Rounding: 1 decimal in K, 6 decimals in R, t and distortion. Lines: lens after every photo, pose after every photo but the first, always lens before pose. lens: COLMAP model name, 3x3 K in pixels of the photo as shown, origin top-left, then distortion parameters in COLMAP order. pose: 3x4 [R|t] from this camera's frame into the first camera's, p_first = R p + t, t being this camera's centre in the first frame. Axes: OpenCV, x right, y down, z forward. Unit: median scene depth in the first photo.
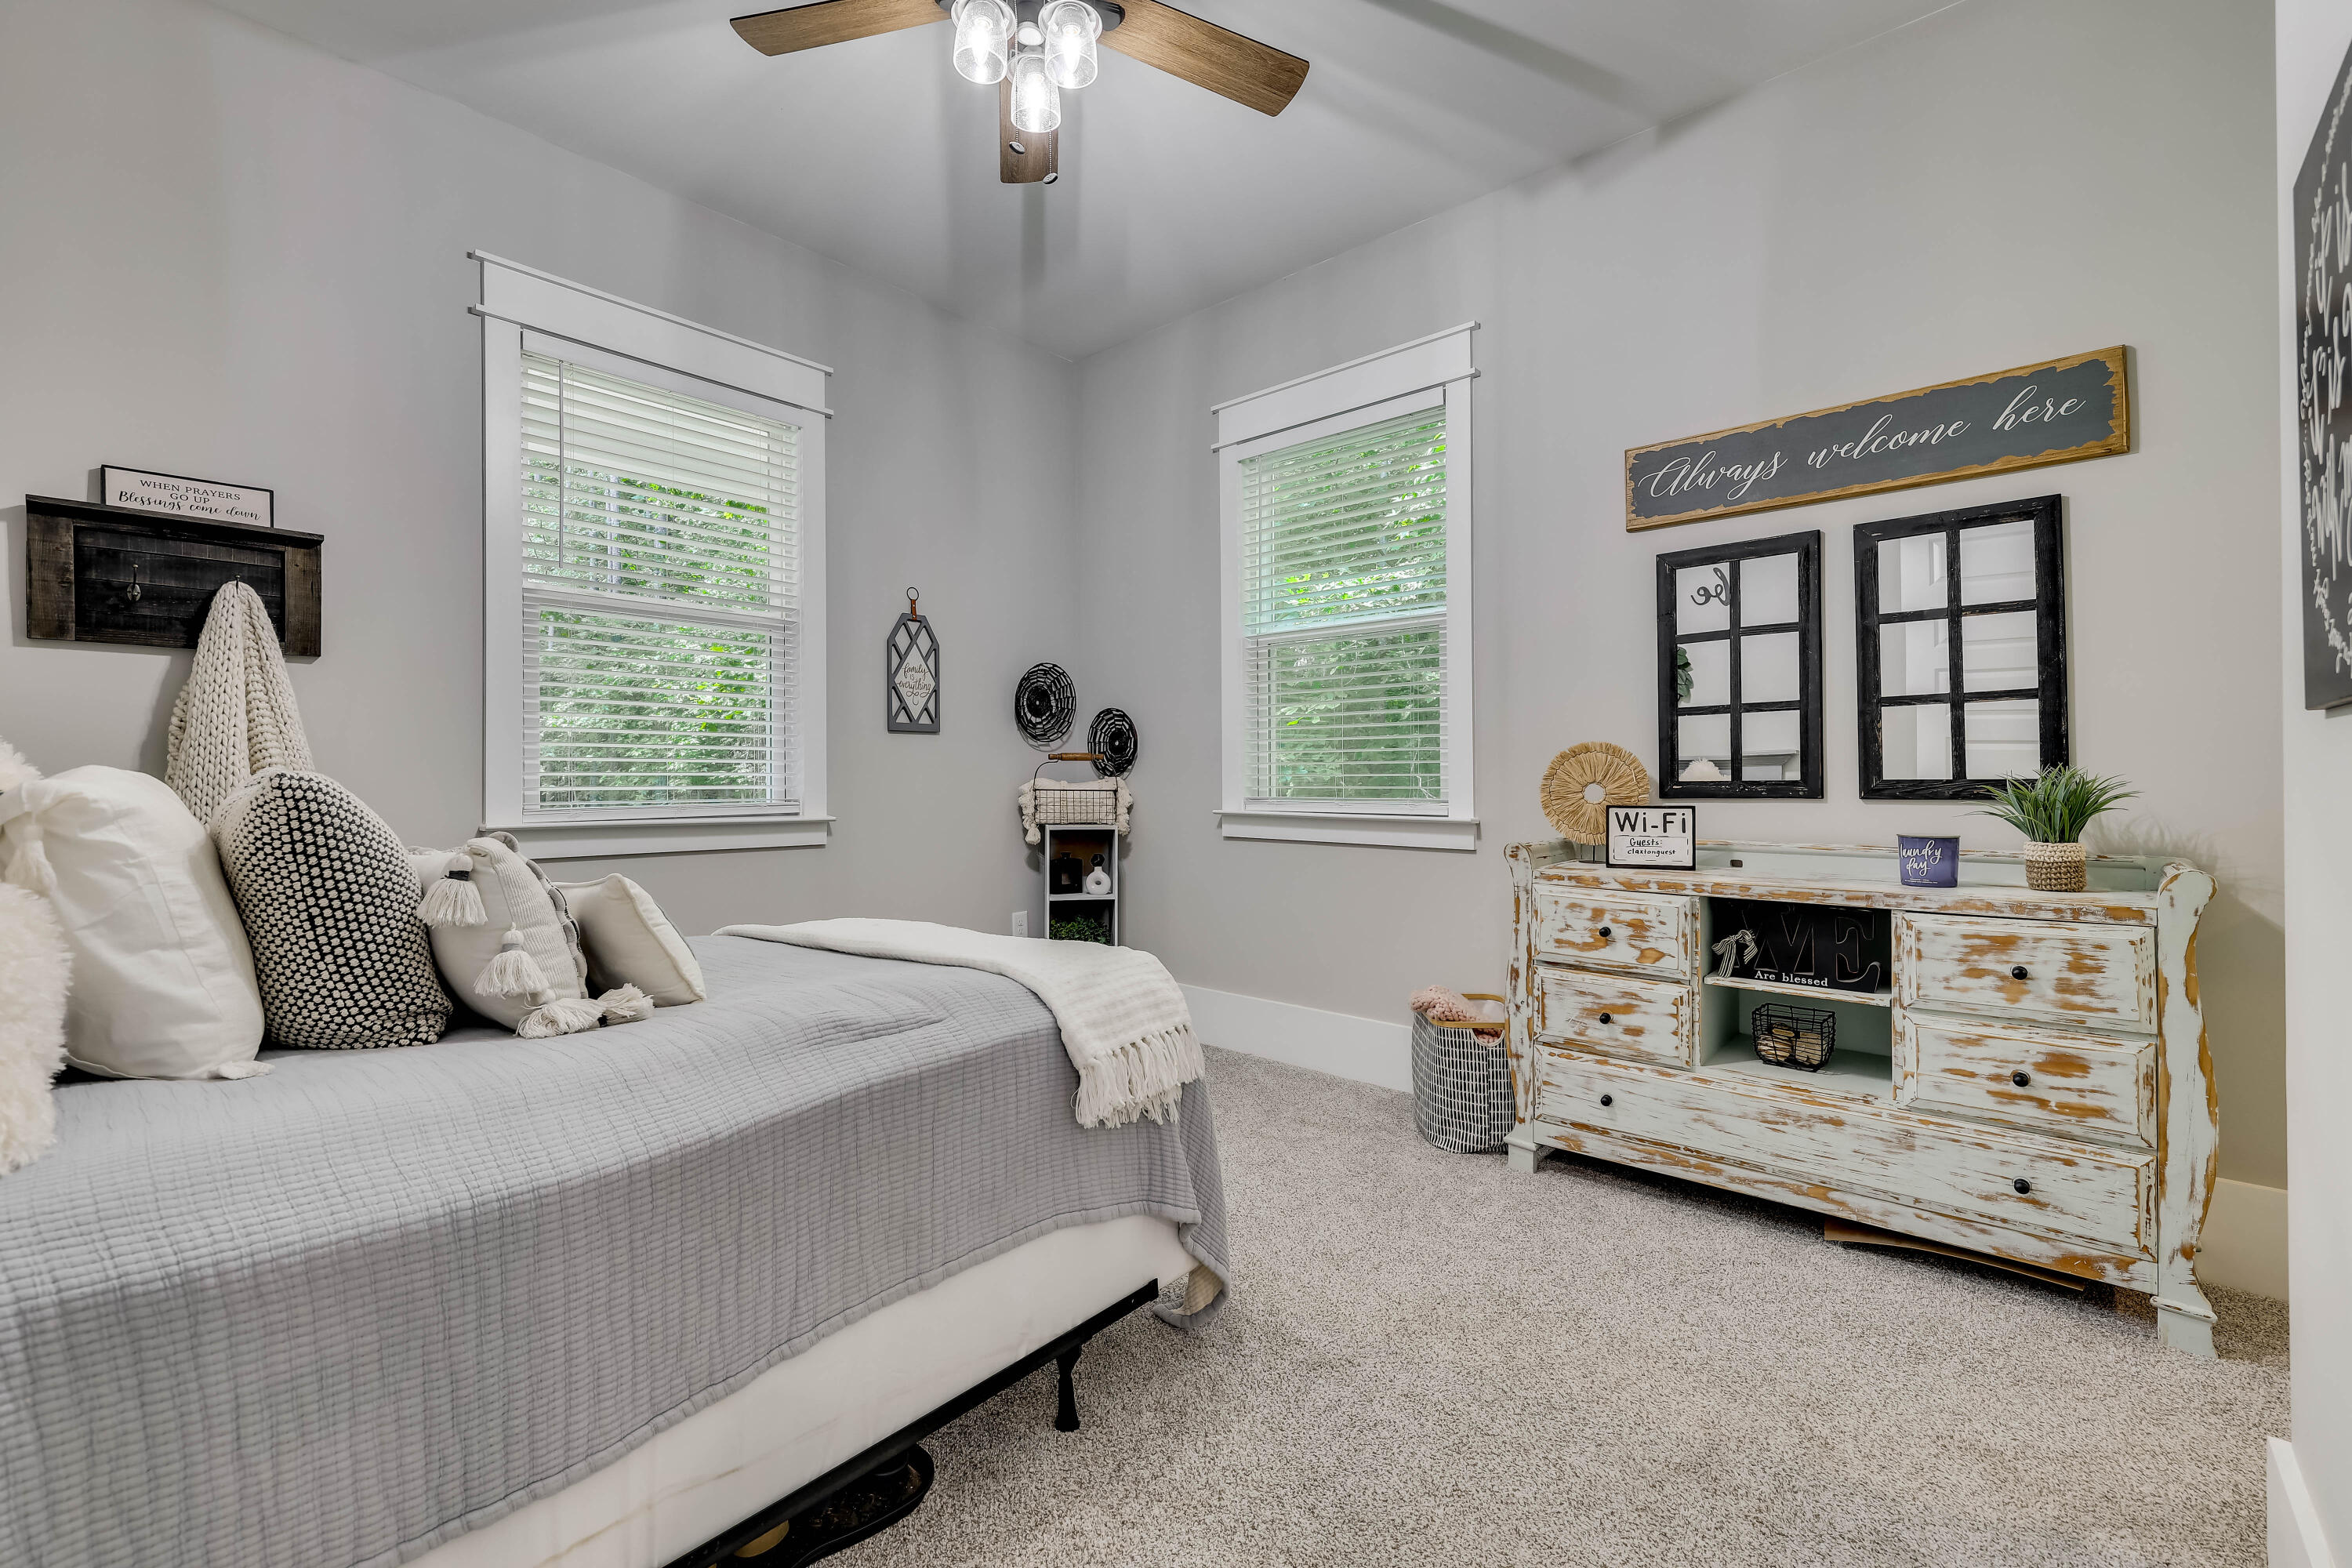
lens RADIAL K [[991.0, 0, 1178.8], [0, 991.0, 772.7], [0, 0, 1]] dist [0.003162, -0.000327]
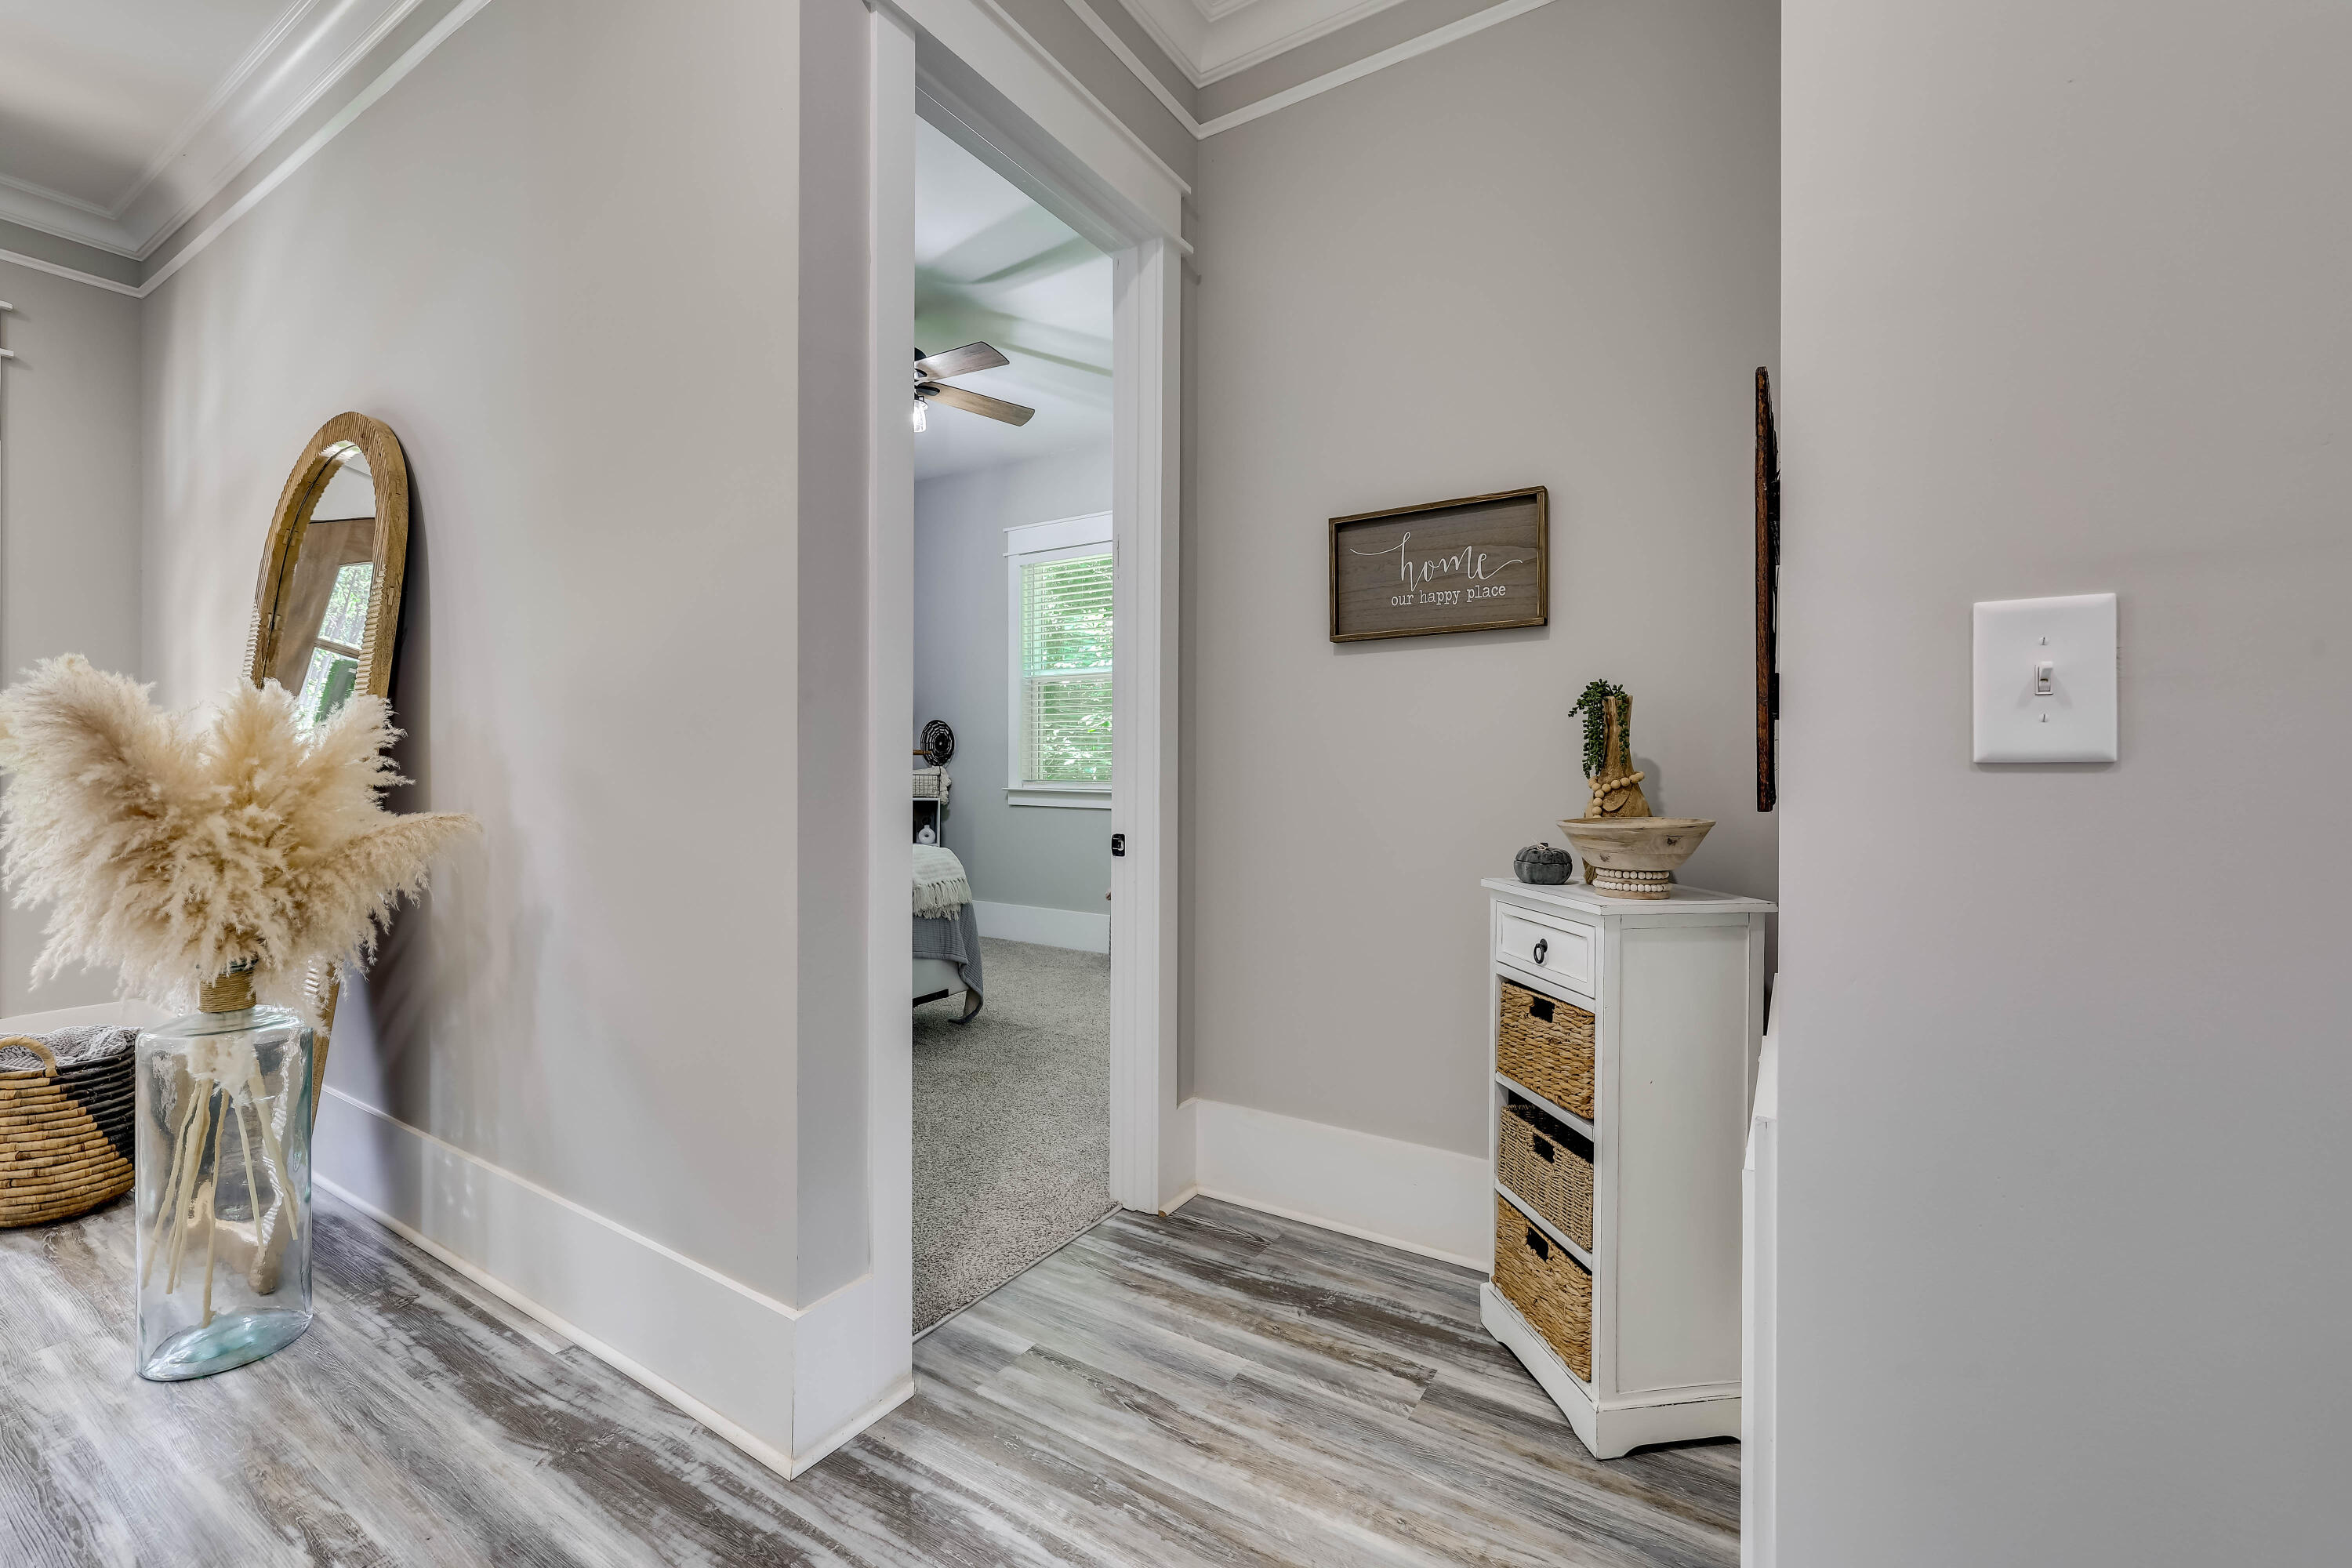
lens RADIAL K [[991.0, 0, 1174.7], [0, 991.0, 770.3], [0, 0, 1]] dist [0.003162, -0.000327]
pose [[0.987809, 0.007097, 0.155510, 0.060503], [-0.008348, 0.999938, 0.007391, -0.004092], [-0.155448, -0.008599, 0.987807, -0.595279]]
